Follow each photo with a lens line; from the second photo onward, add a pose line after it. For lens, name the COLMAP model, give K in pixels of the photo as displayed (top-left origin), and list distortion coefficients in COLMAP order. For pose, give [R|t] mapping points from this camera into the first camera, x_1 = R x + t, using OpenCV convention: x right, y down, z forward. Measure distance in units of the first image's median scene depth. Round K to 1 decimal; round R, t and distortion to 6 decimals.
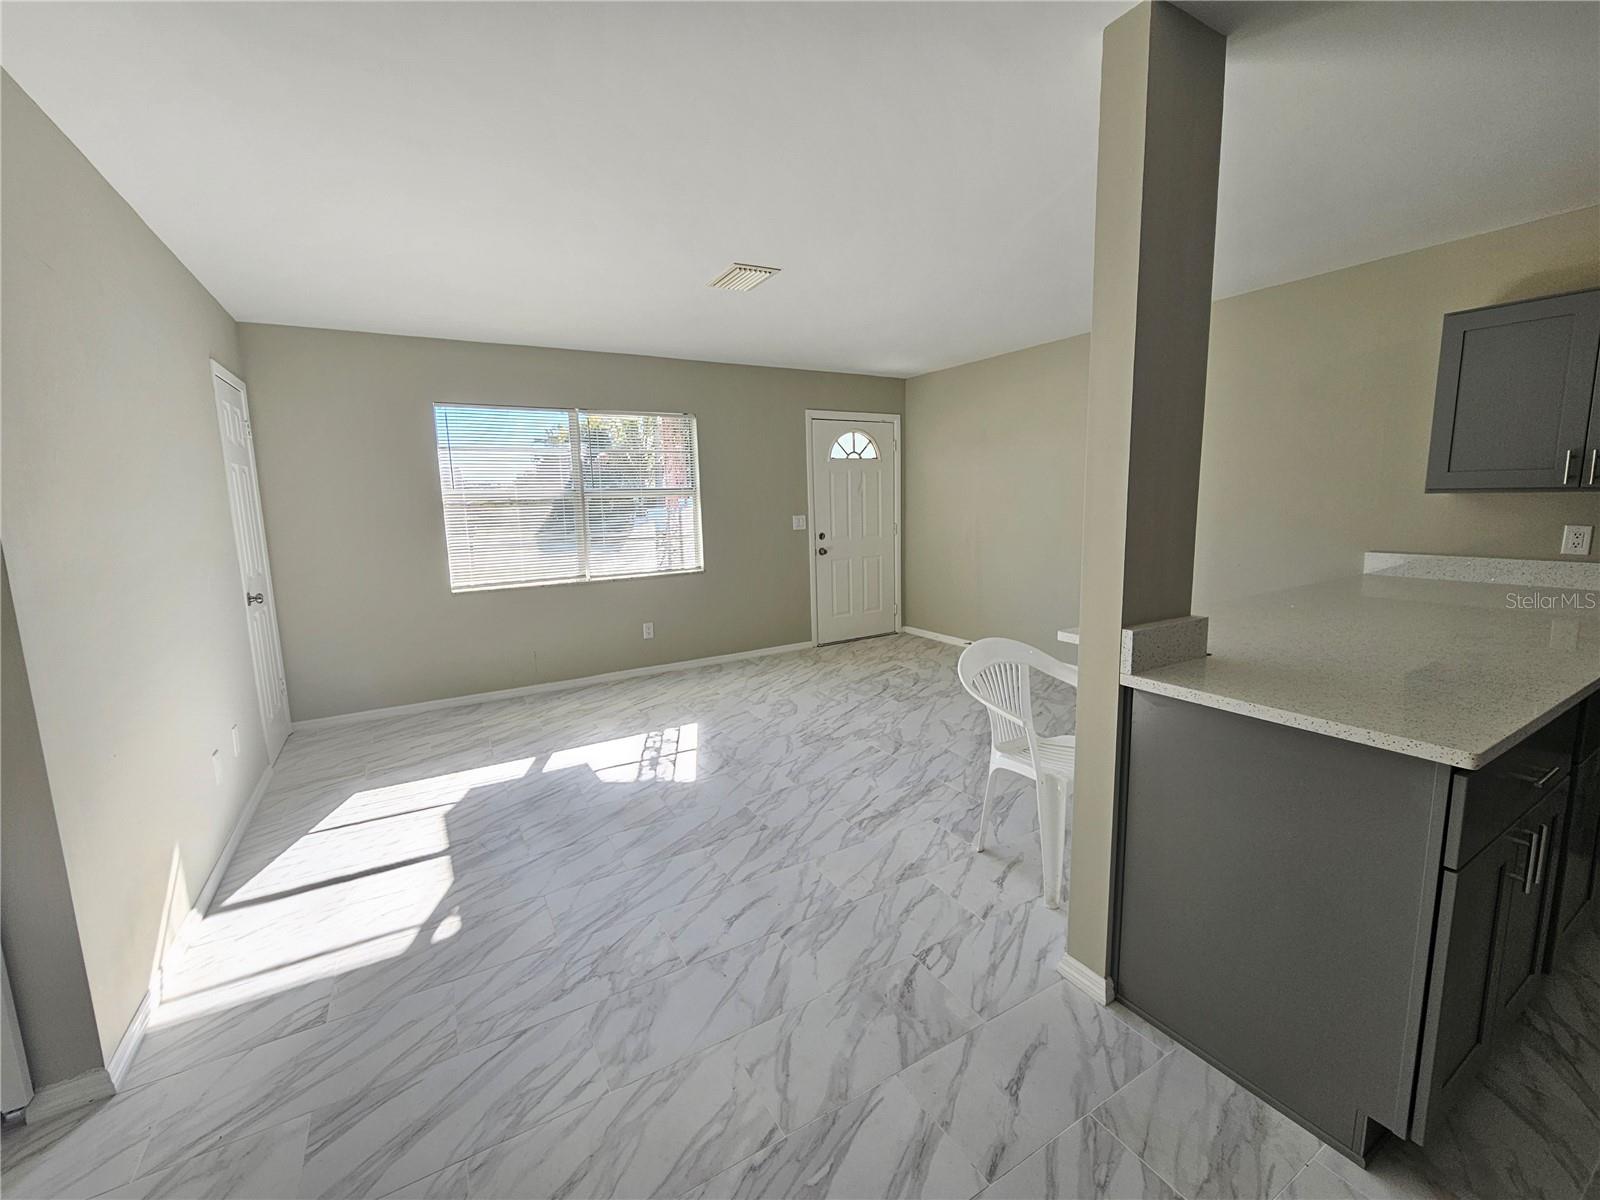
lens RADIAL K [[654.2, 0, 802.3], [0, 654.2, 593.8], [0, 0, 1]] dist [-0.002024, -0.000501]
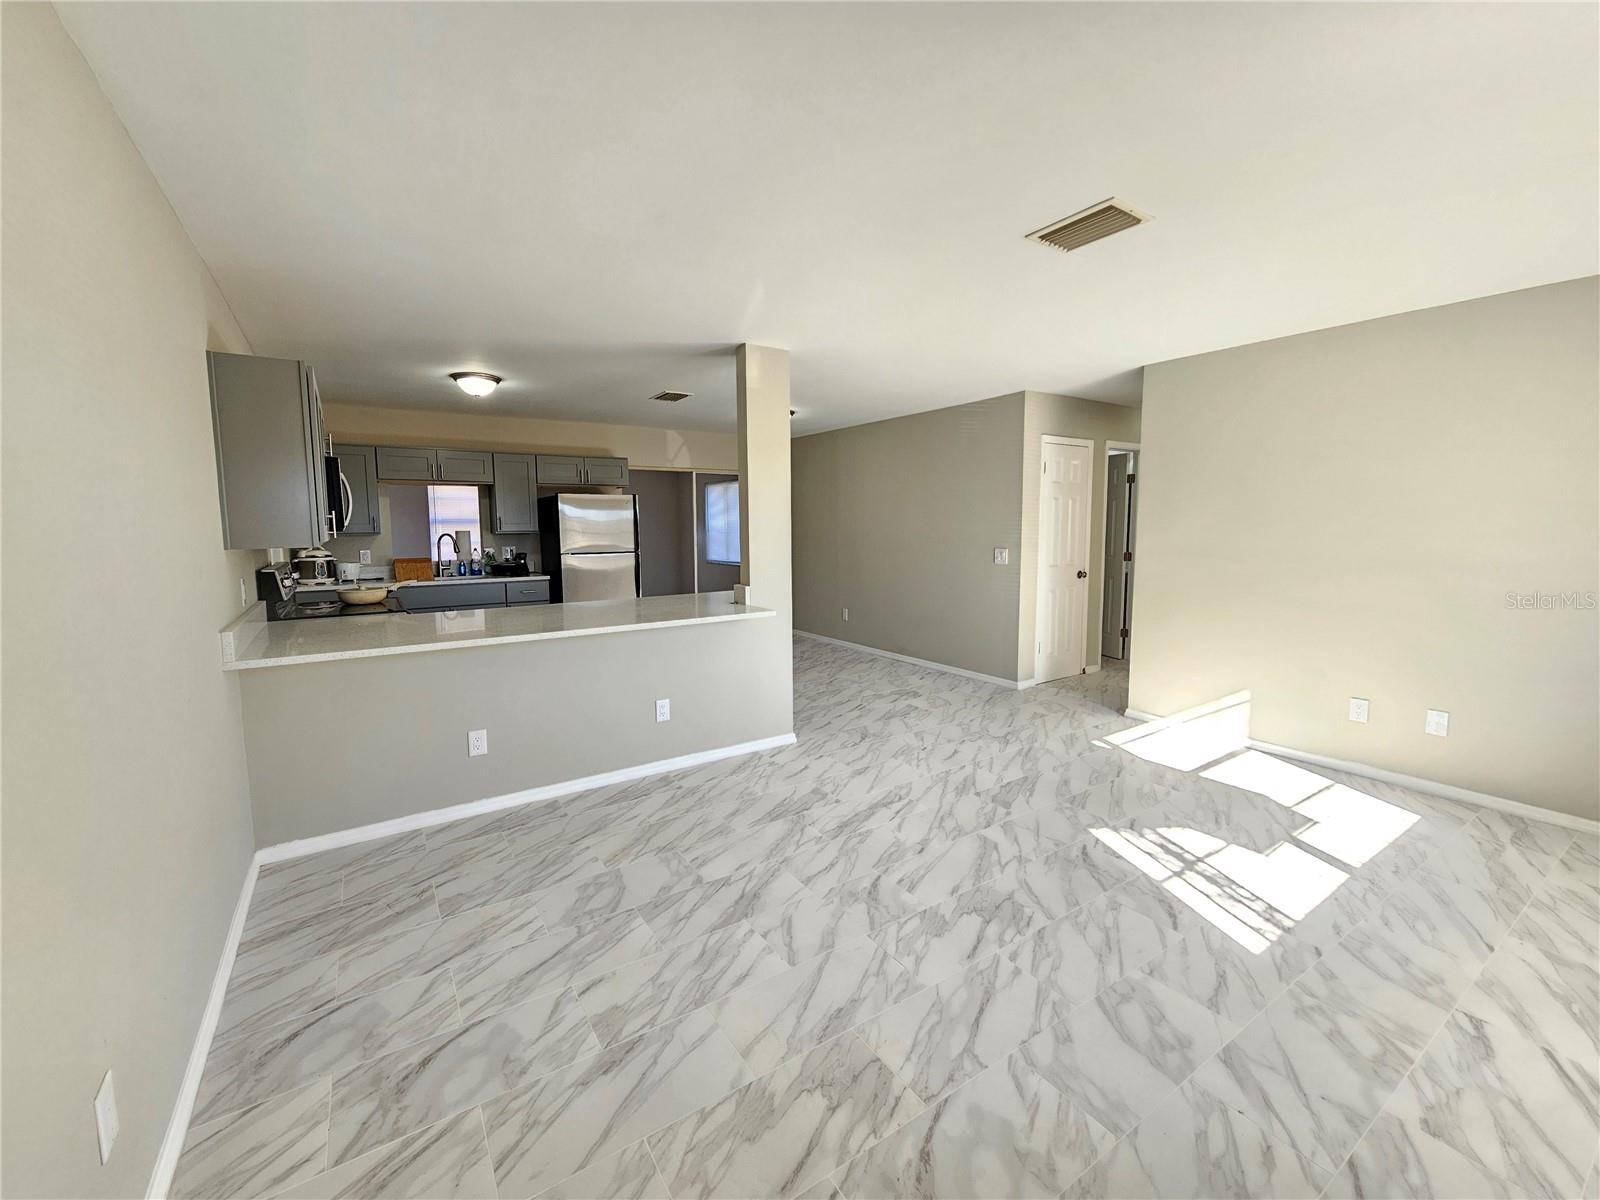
lens RADIAL K [[654.2, 0, 797.0], [0, 654.2, 593.8], [0, 0, 1]] dist [-0.002024, -0.000501]
pose [[-0.998095, 0.043139, -0.044099, 0.259667], [0.030442, 0.966159, 0.256144, -0.271822], [0.053656, 0.254314, -0.965632, 1.688113]]
